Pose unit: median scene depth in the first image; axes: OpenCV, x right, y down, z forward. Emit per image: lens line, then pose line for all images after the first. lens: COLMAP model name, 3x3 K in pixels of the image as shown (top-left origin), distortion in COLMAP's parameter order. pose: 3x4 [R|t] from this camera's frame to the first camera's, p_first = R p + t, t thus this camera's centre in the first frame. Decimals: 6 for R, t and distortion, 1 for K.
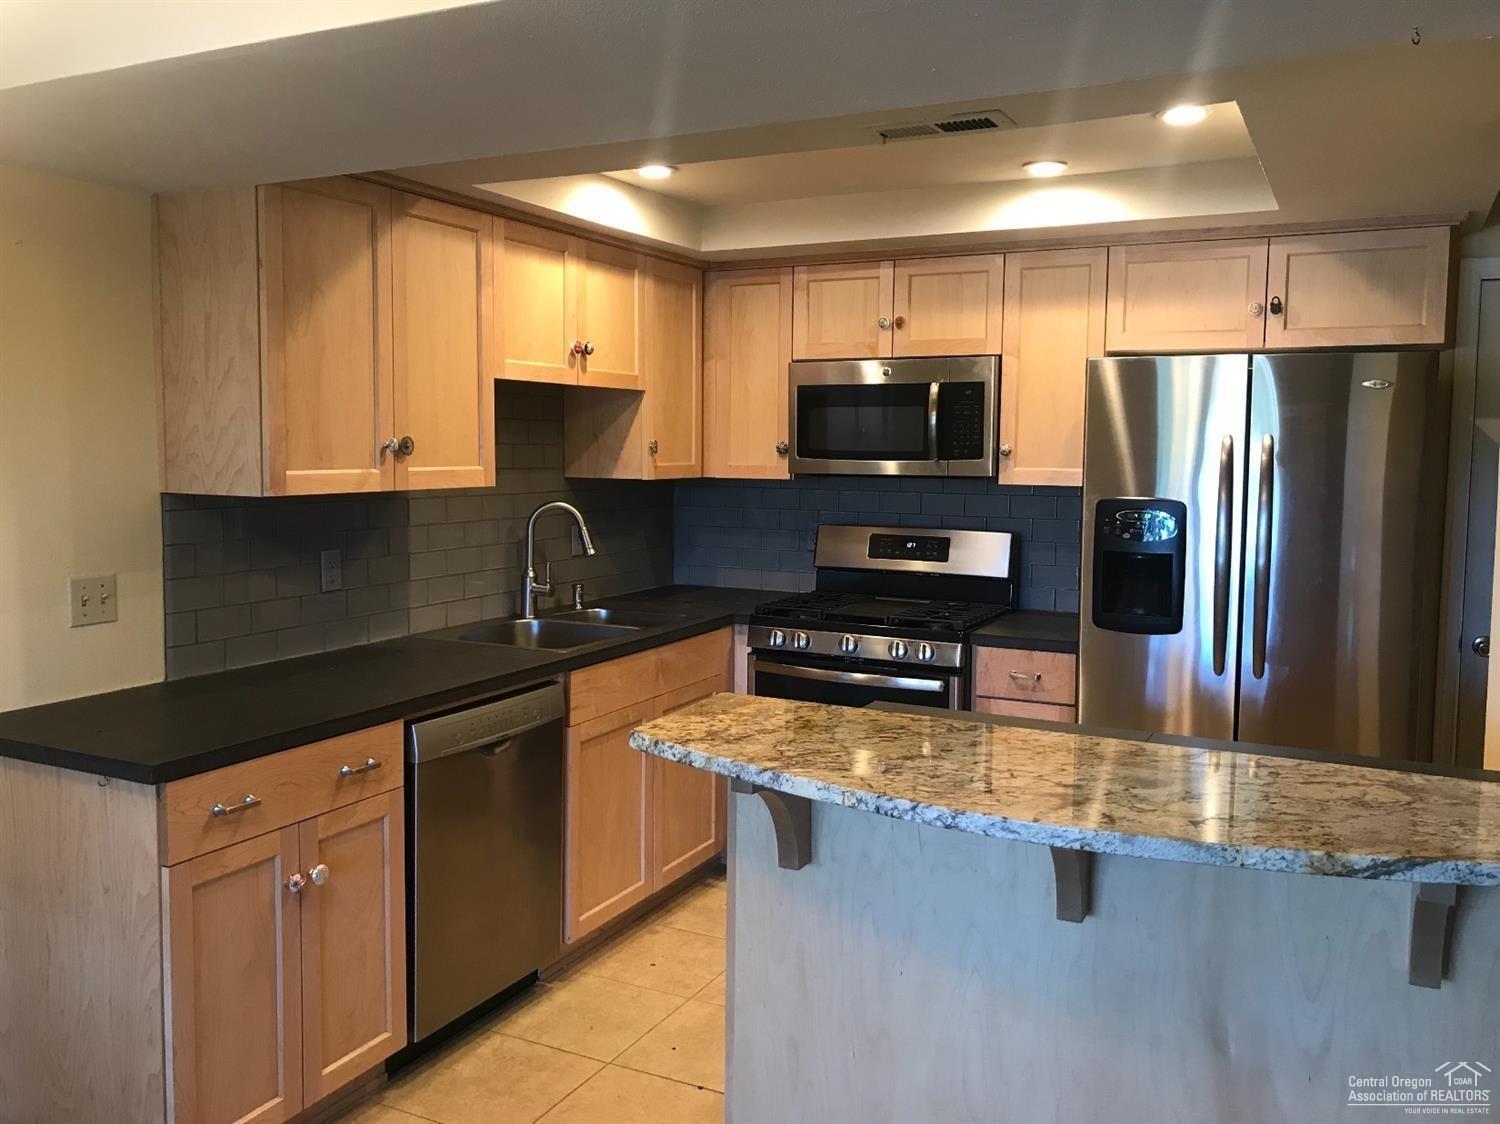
lens RADIAL K [[1241.7, 0, 752.0], [0, 1241.7, 534.6], [0, 0, 1]] dist [-0.003094, -0.008538]
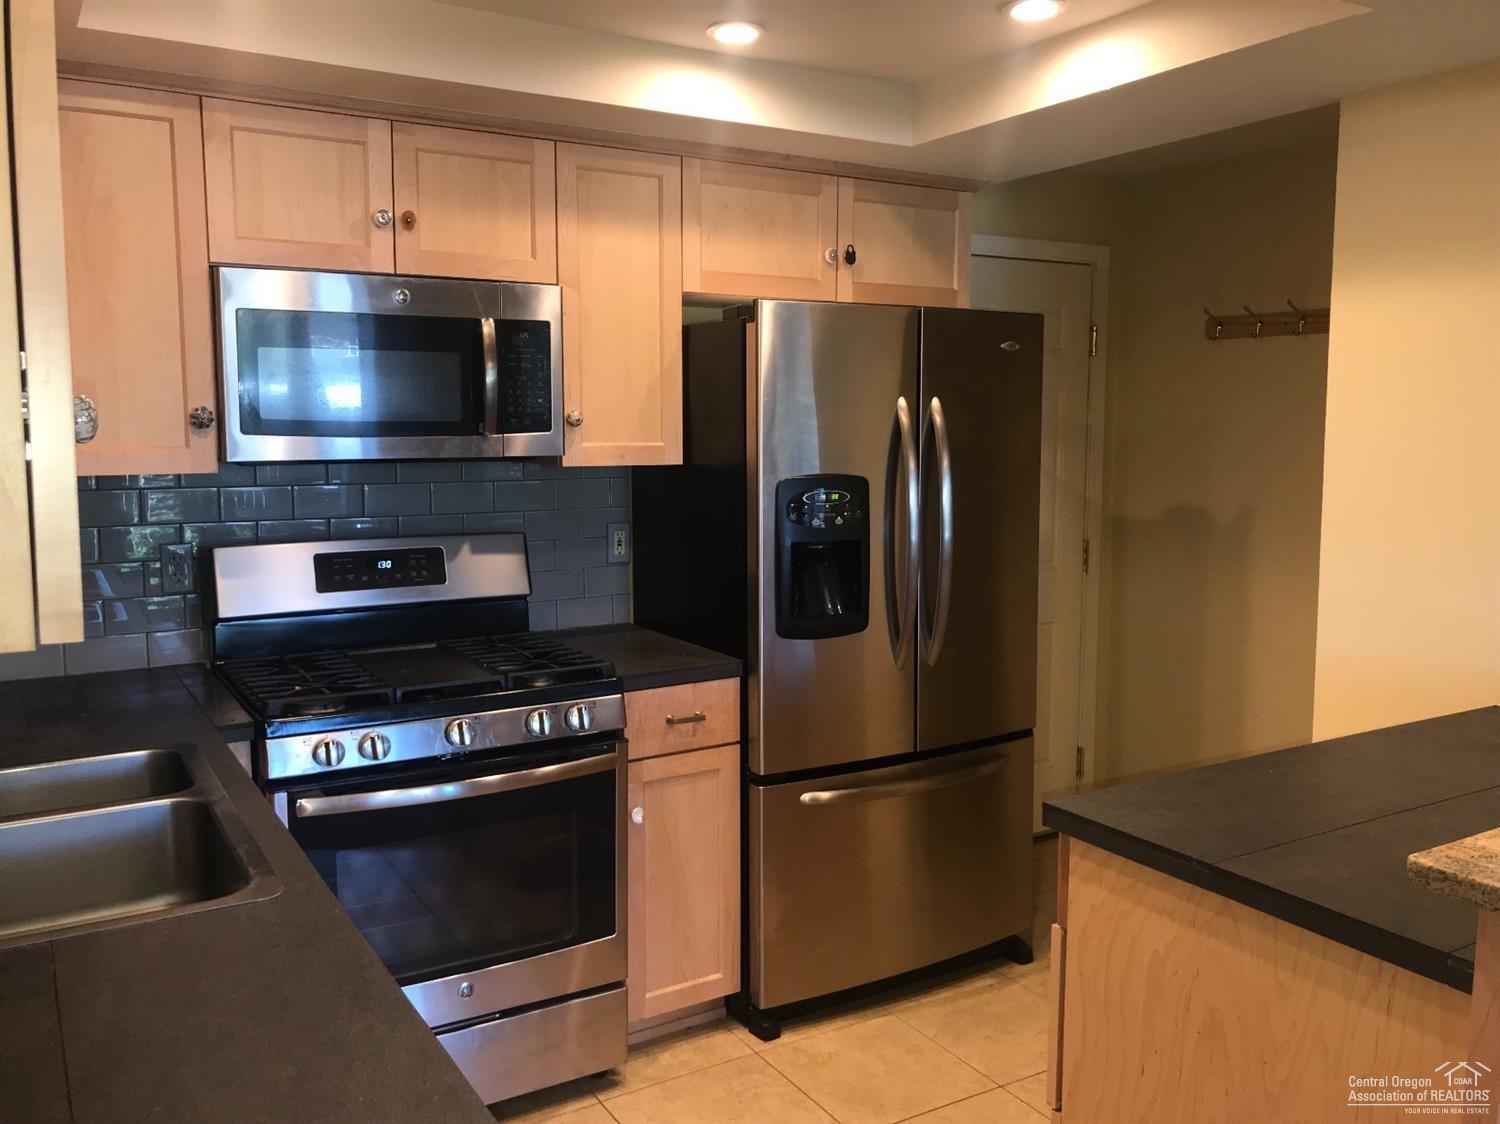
lens RADIAL K [[1262.8, 0, 746.5], [0, 1262.8, 552.4], [0, 0, 1]] dist [0.065540, -0.004985]
pose [[0.537434, -0.090125, 0.838476, -0.402134], [0.068831, 0.995643, 0.062900, -0.032813], [-0.840492, 0.023909, 0.541296, 0.565203]]
